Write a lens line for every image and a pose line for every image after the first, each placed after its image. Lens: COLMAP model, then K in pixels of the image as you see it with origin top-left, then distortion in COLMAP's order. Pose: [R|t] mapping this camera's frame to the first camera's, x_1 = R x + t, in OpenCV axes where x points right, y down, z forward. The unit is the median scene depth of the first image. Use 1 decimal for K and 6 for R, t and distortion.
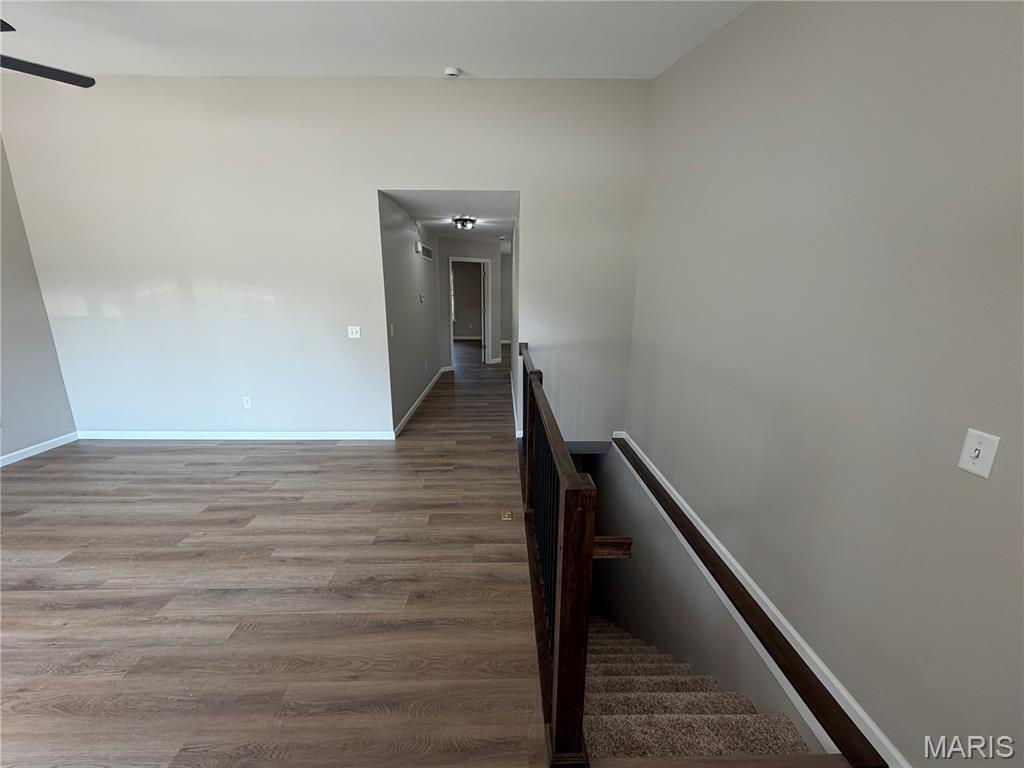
lens RADIAL K [[406.6, 0, 509.5], [0, 406.6, 384.1], [0, 0, 1]] dist [-0.000272, 0.000658]
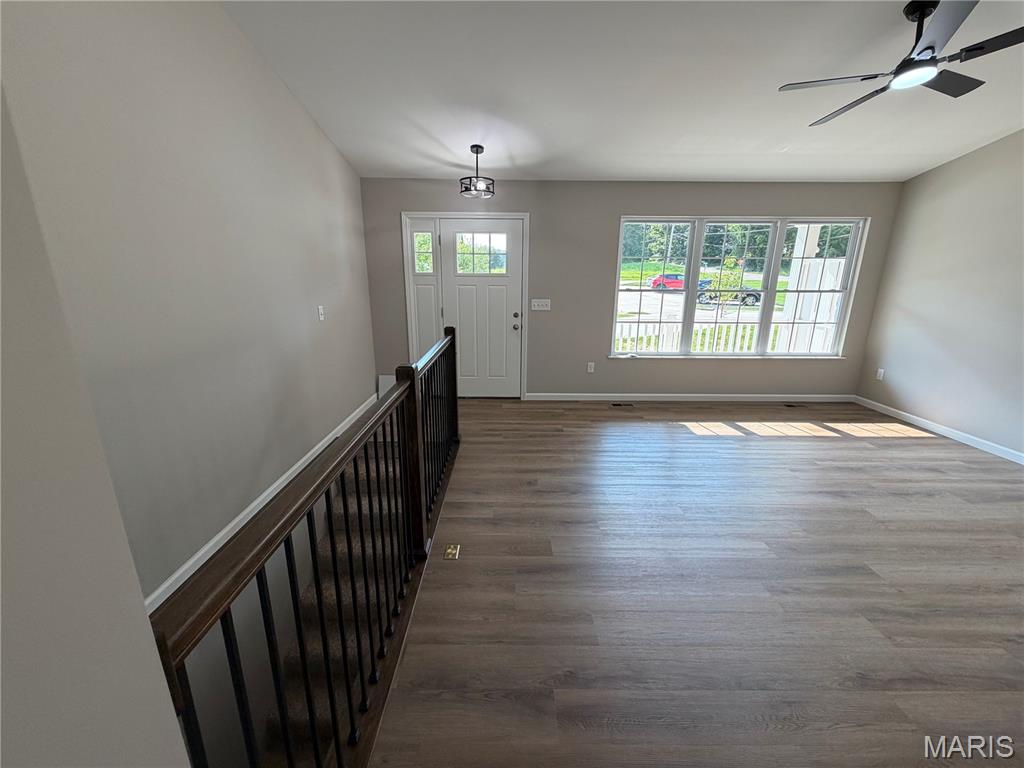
lens RADIAL K [[406.6, 0, 511.4], [0, 406.6, 381.5], [0, 0, 1]] dist [-0.000272, 0.000658]
pose [[-0.999901, -0.013140, 0.004978, -0.104906], [-0.009220, 0.880867, 0.473274, -0.290702], [-0.010604, 0.473182, -0.880901, 1.358483]]
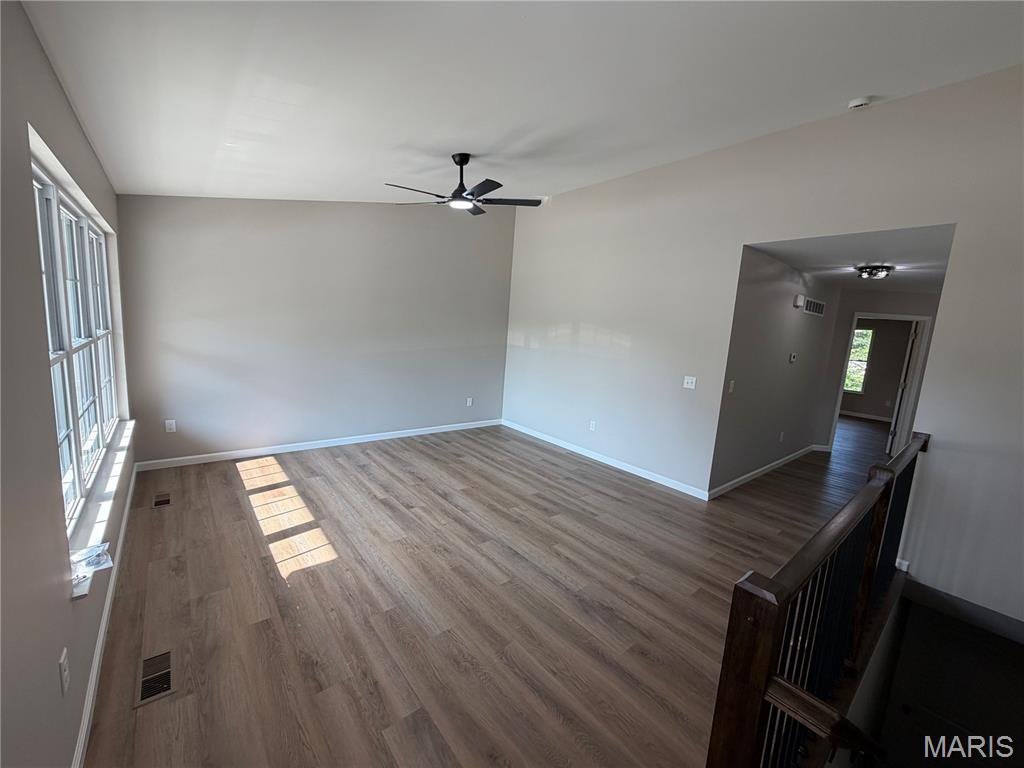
lens RADIAL K [[406.6, 0, 509.1], [0, 406.6, 383.4], [0, 0, 1]] dist [-0.000272, 0.000658]
pose [[0.622801, 0.148665, -0.768126, 0.147698], [-0.245263, 0.969391, -0.011243, -0.004040], [0.742943, 0.195395, 0.640200, 0.019089]]
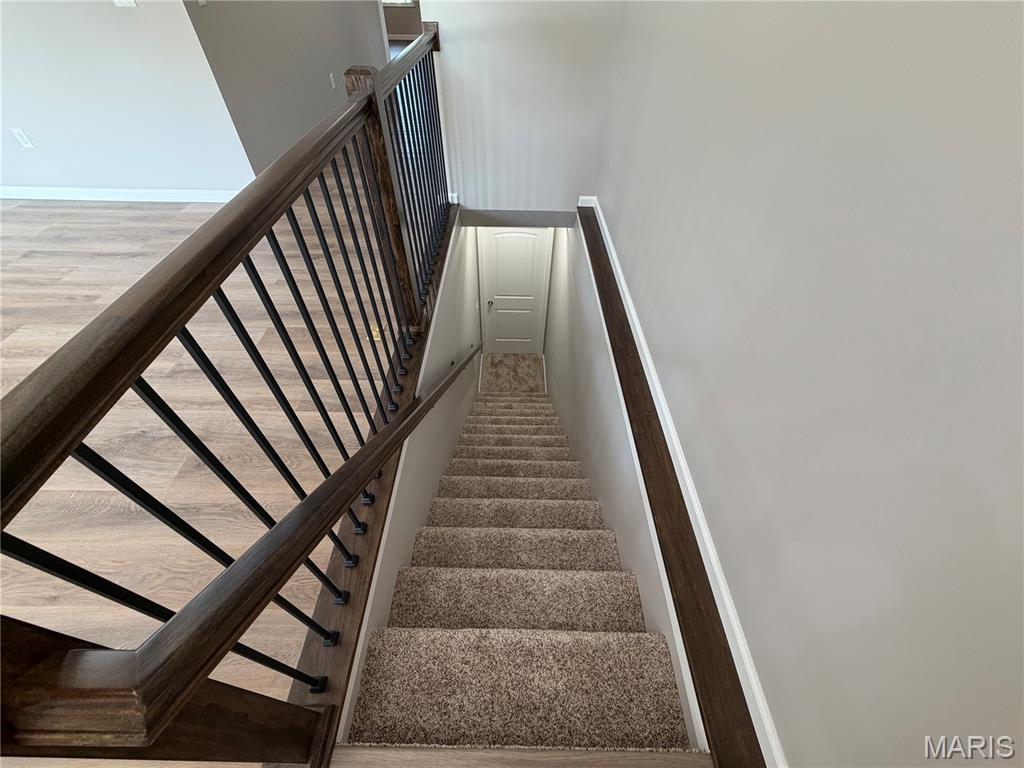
lens RADIAL K [[406.6, 0, 512.1], [0, 406.6, 383.6], [0, 0, 1]] dist [-0.000272, 0.000658]
pose [[0.999686, 0.022580, -0.010853, 0.209841], [-0.013047, 0.839062, 0.543880, 0.012724], [0.021387, -0.543568, 0.839093, 0.331470]]
